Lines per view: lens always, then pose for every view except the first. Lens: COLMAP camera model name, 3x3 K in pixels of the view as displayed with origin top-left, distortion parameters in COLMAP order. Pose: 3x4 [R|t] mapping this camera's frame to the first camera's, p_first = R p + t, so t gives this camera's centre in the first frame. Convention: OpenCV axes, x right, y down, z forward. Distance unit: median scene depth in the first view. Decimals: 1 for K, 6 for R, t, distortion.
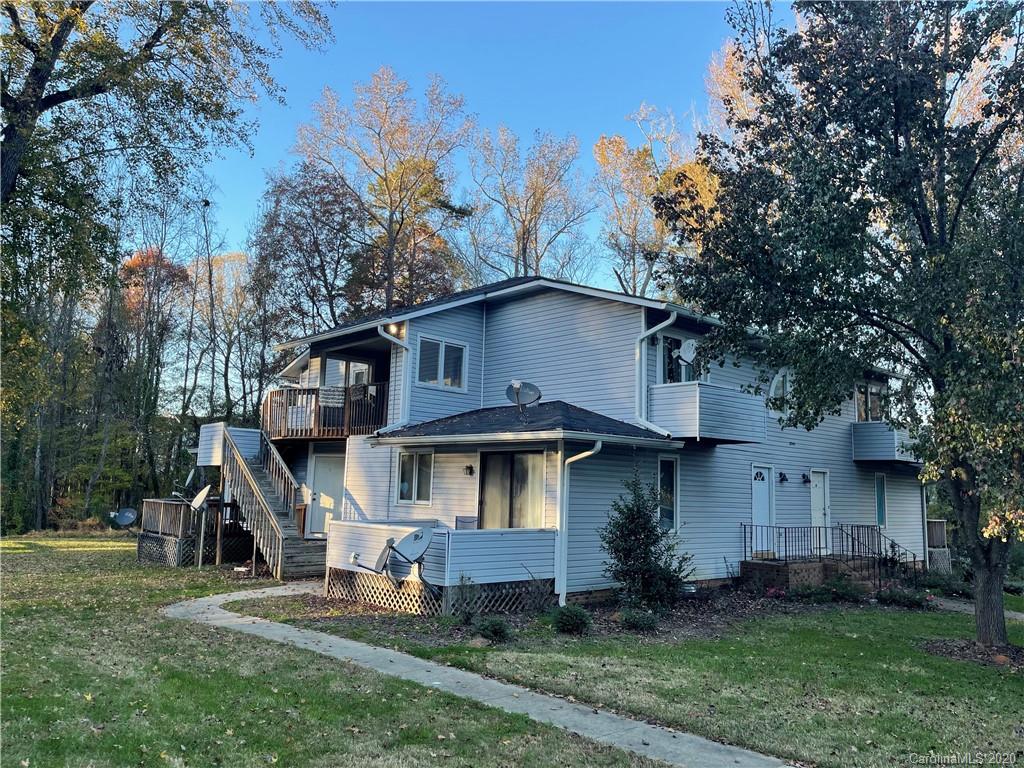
lens RADIAL K [[768.9, 0, 512.5], [0, 768.9, 384.6], [0, 0, 1]] dist [0.015902, -0.014280]
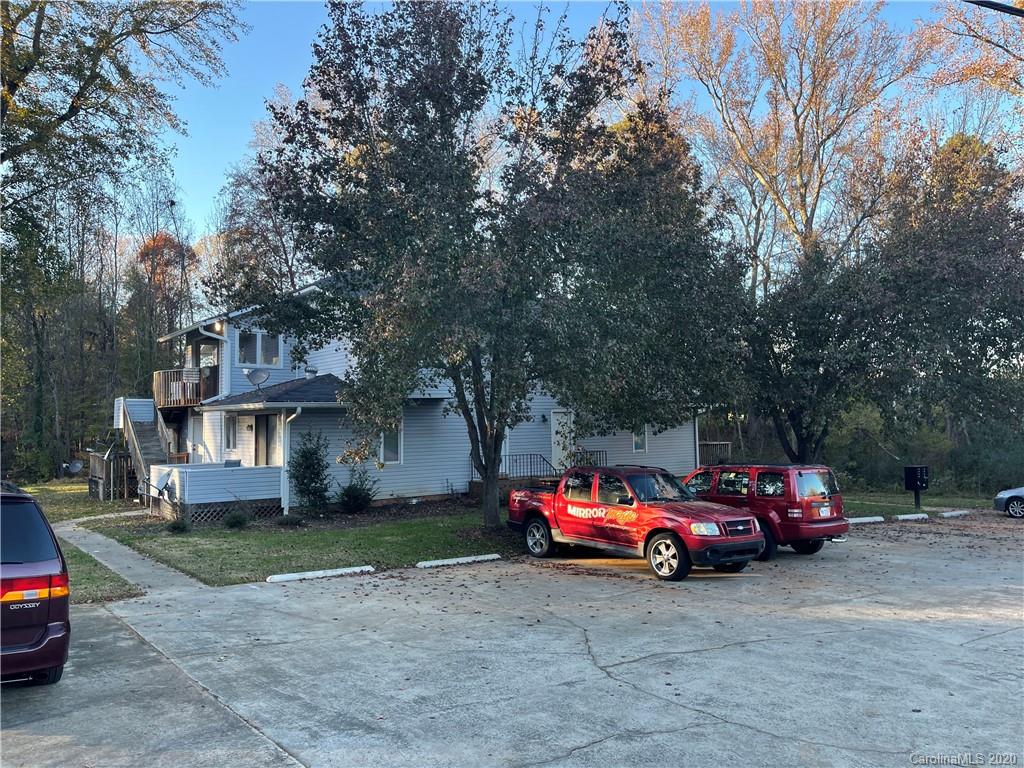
lens RADIAL K [[768.9, 0, 511.6], [0, 768.9, 383.8], [0, 0, 1]] dist [0.015902, -0.014280]
pose [[0.993187, -0.051702, -0.104436, 0.526619], [0.060567, 0.994659, 0.083583, -0.056343], [0.099557, -0.089339, 0.991013, -0.347030]]
